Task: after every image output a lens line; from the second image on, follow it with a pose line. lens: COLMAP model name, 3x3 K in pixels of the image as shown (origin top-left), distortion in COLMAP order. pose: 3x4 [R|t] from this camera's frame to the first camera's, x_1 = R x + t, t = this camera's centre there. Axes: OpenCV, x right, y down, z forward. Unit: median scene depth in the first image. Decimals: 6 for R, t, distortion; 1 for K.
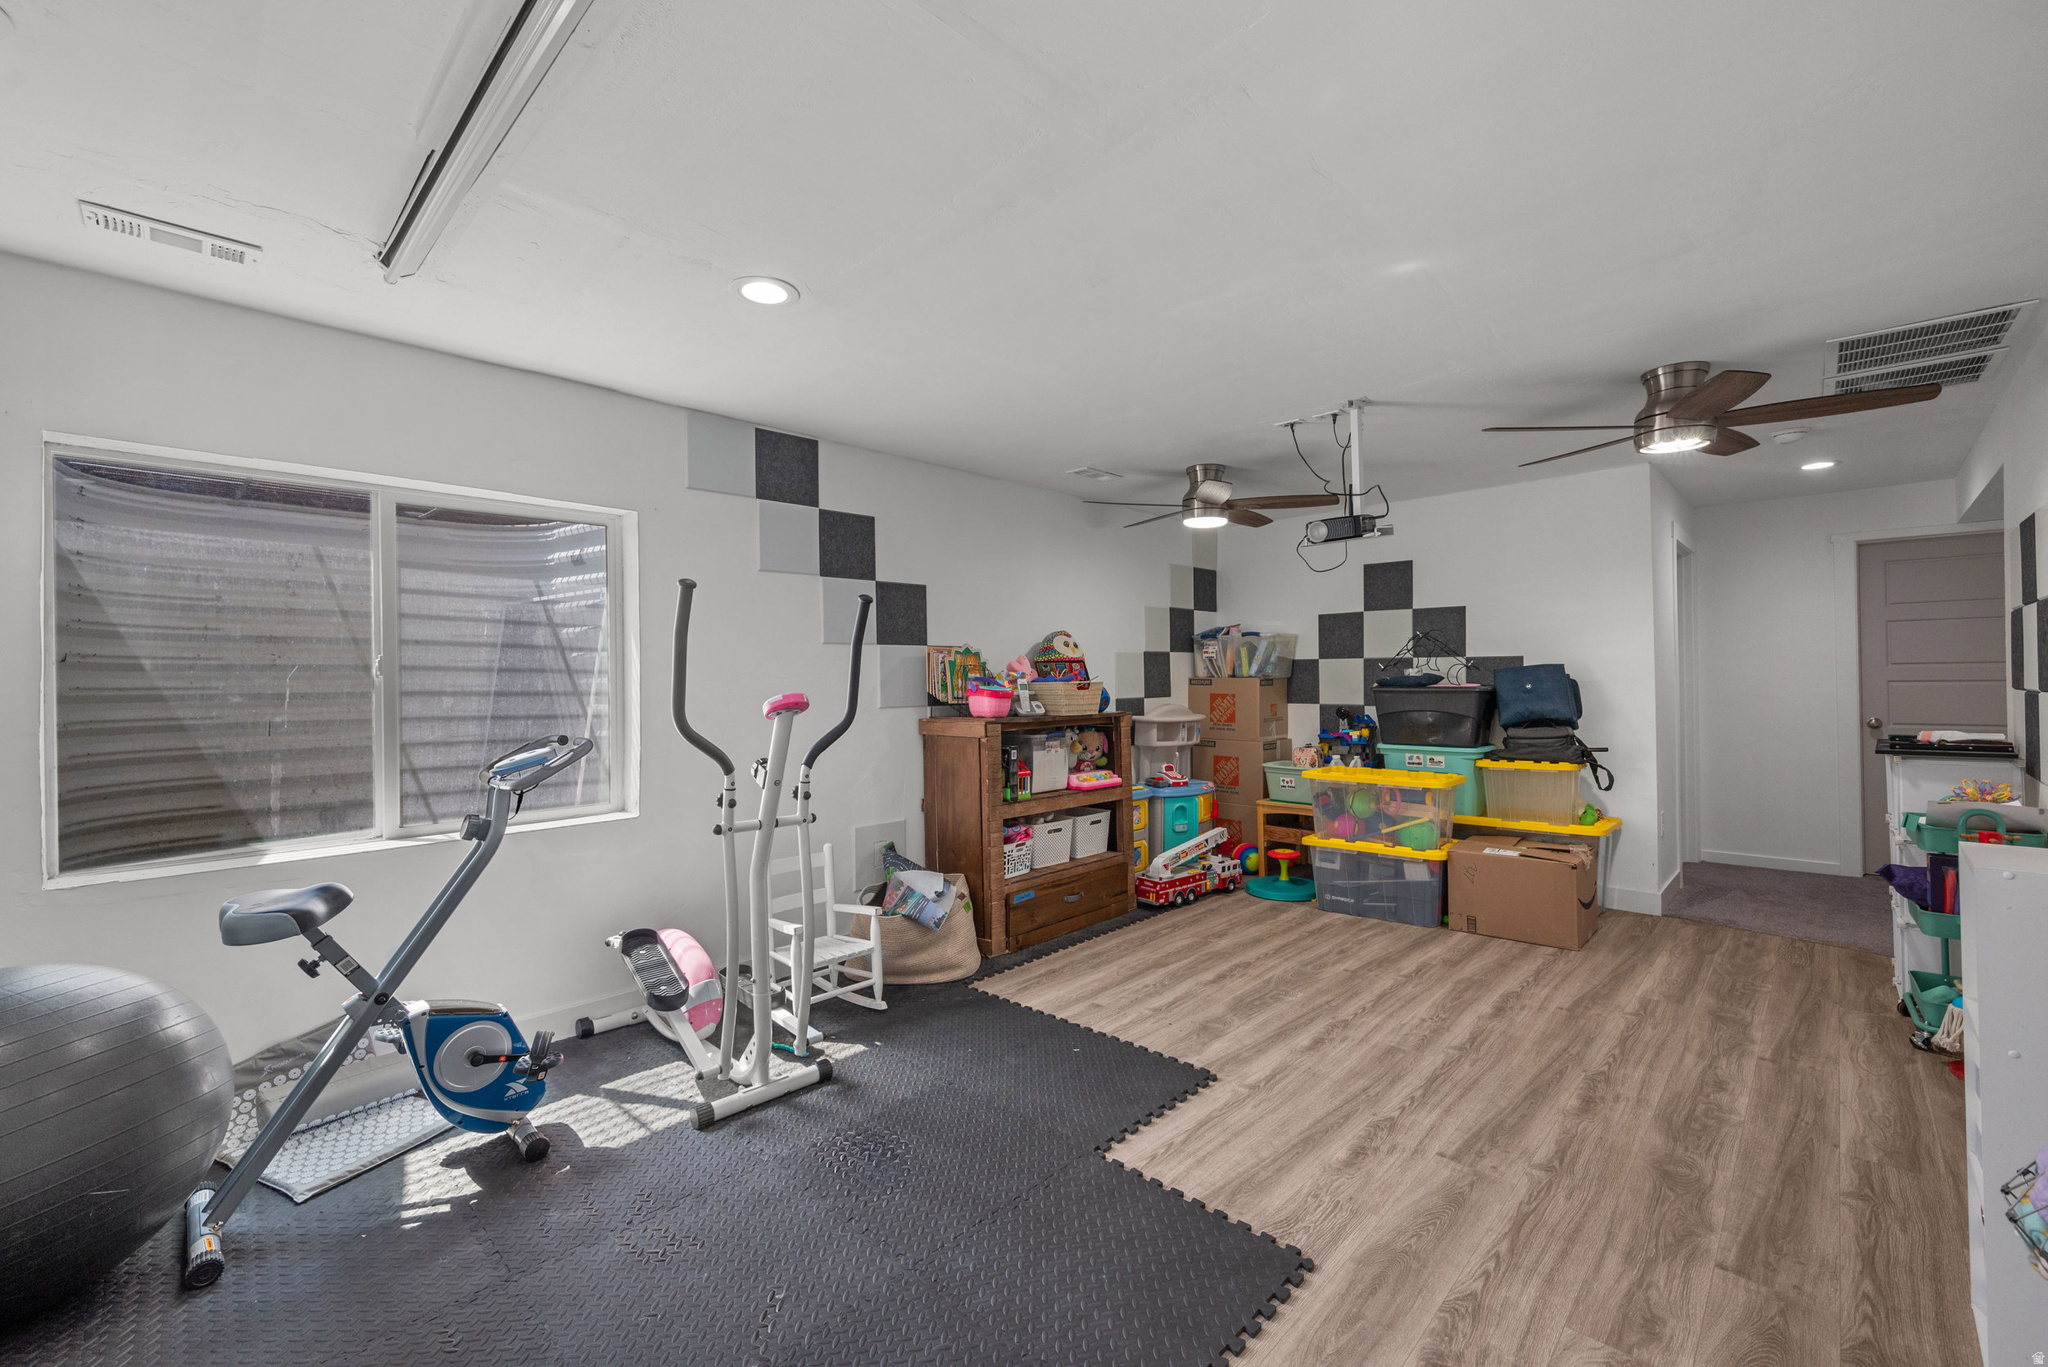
lens RADIAL K [[859.7, 0, 1011.9], [0, 859.7, 672.5], [0, 0, 1]] dist [0.011172, -0.000287]
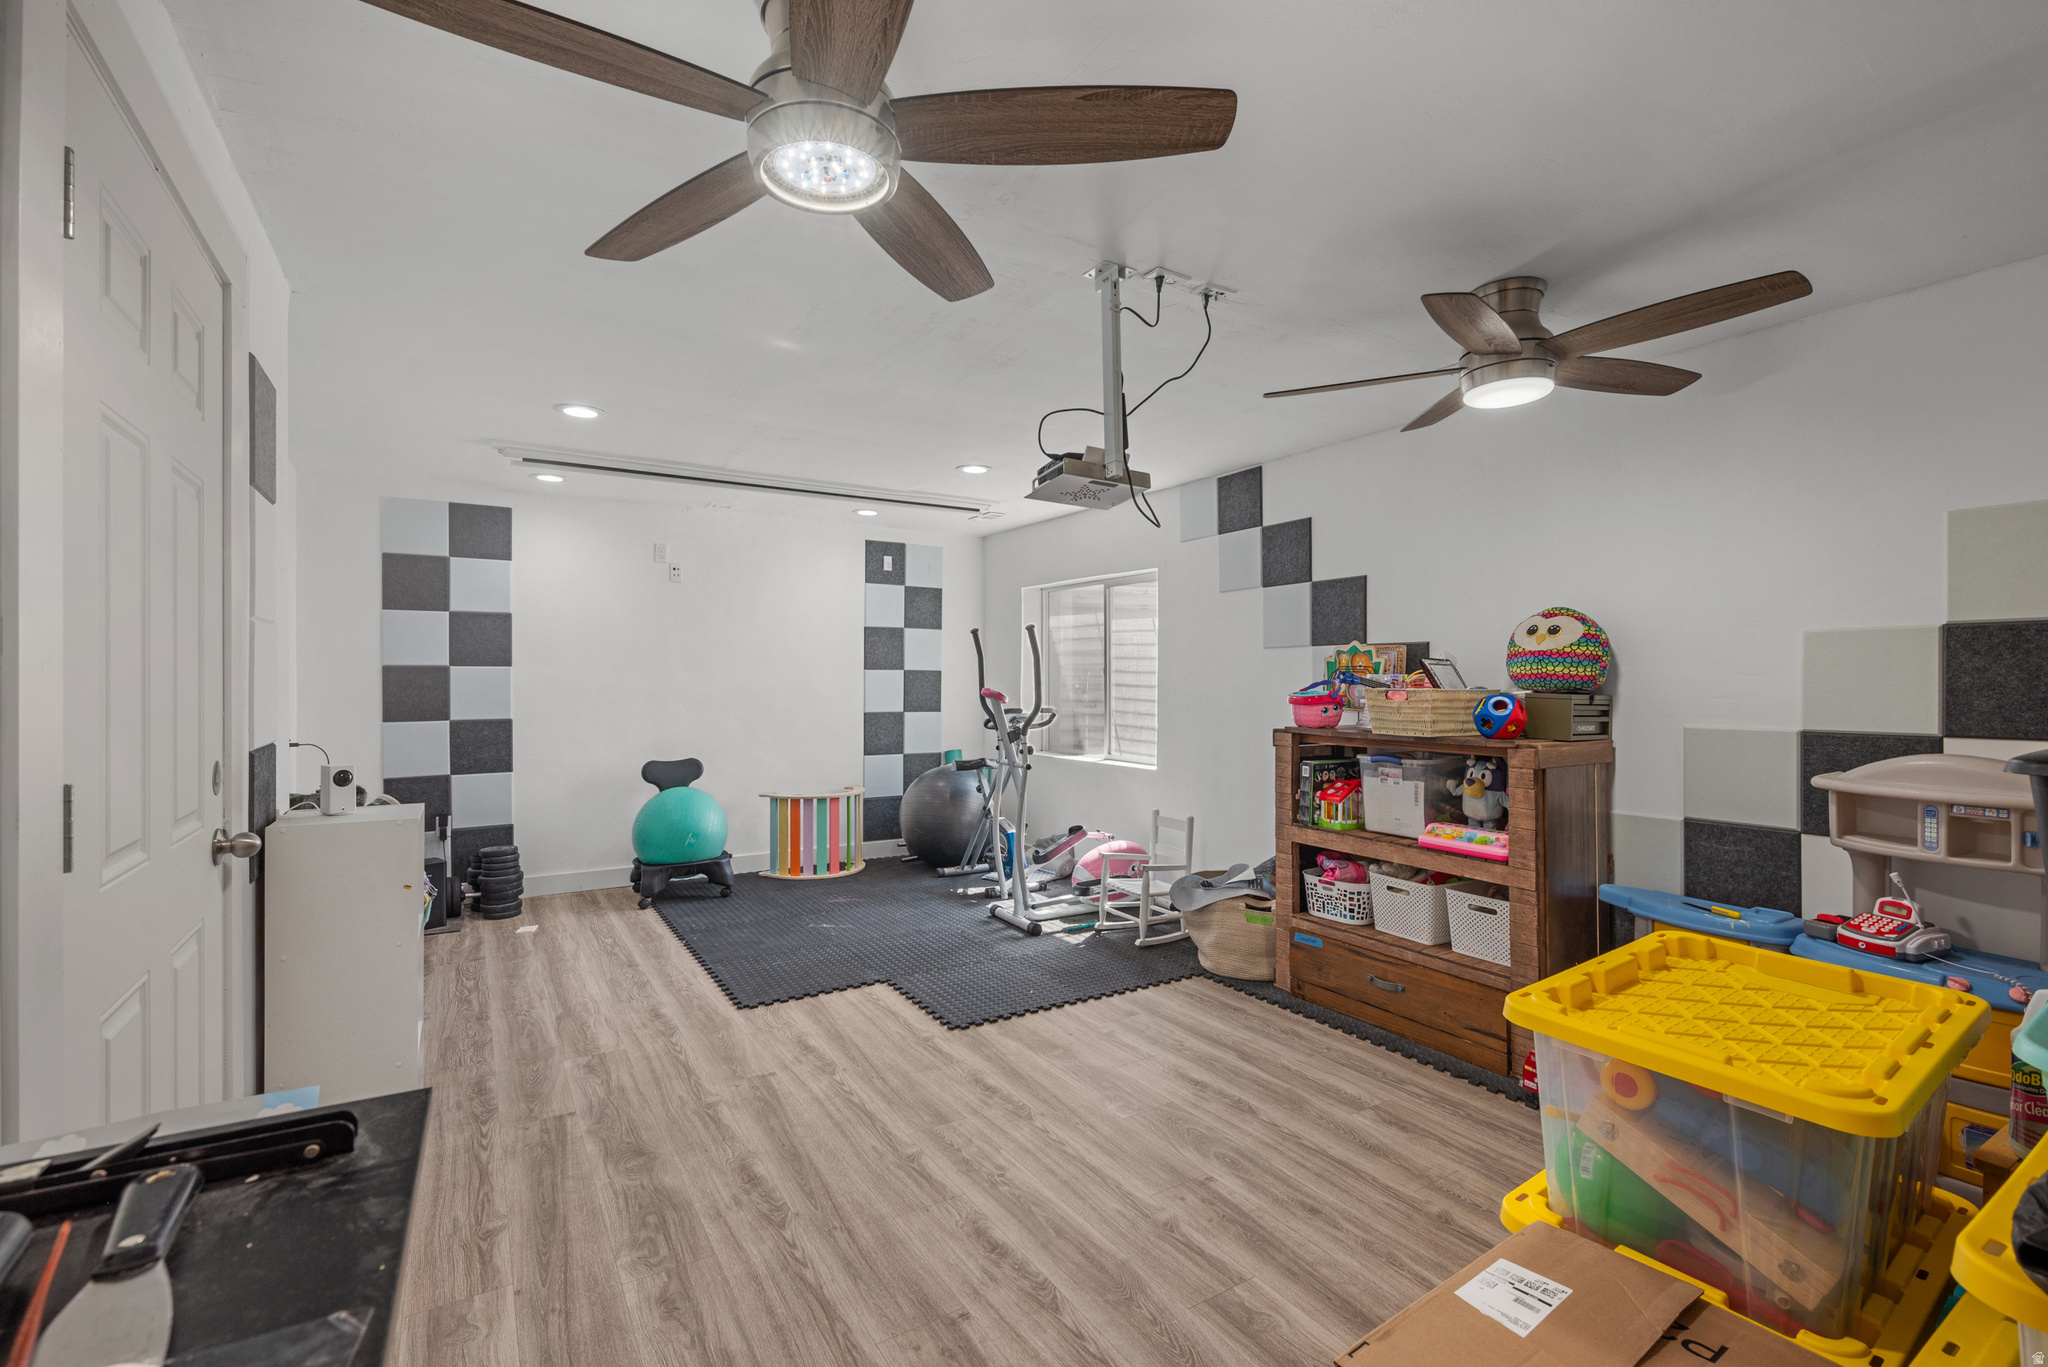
lens RADIAL K [[859.7, 0, 1012.3], [0, 859.7, 686.8], [0, 0, 1]] dist [0.011172, -0.000287]
pose [[-0.238585, 0.014770, -0.971009, 1.115221], [0.008075, 0.999880, 0.013225, -0.002577], [0.971088, -0.004685, -0.238675, 1.137245]]
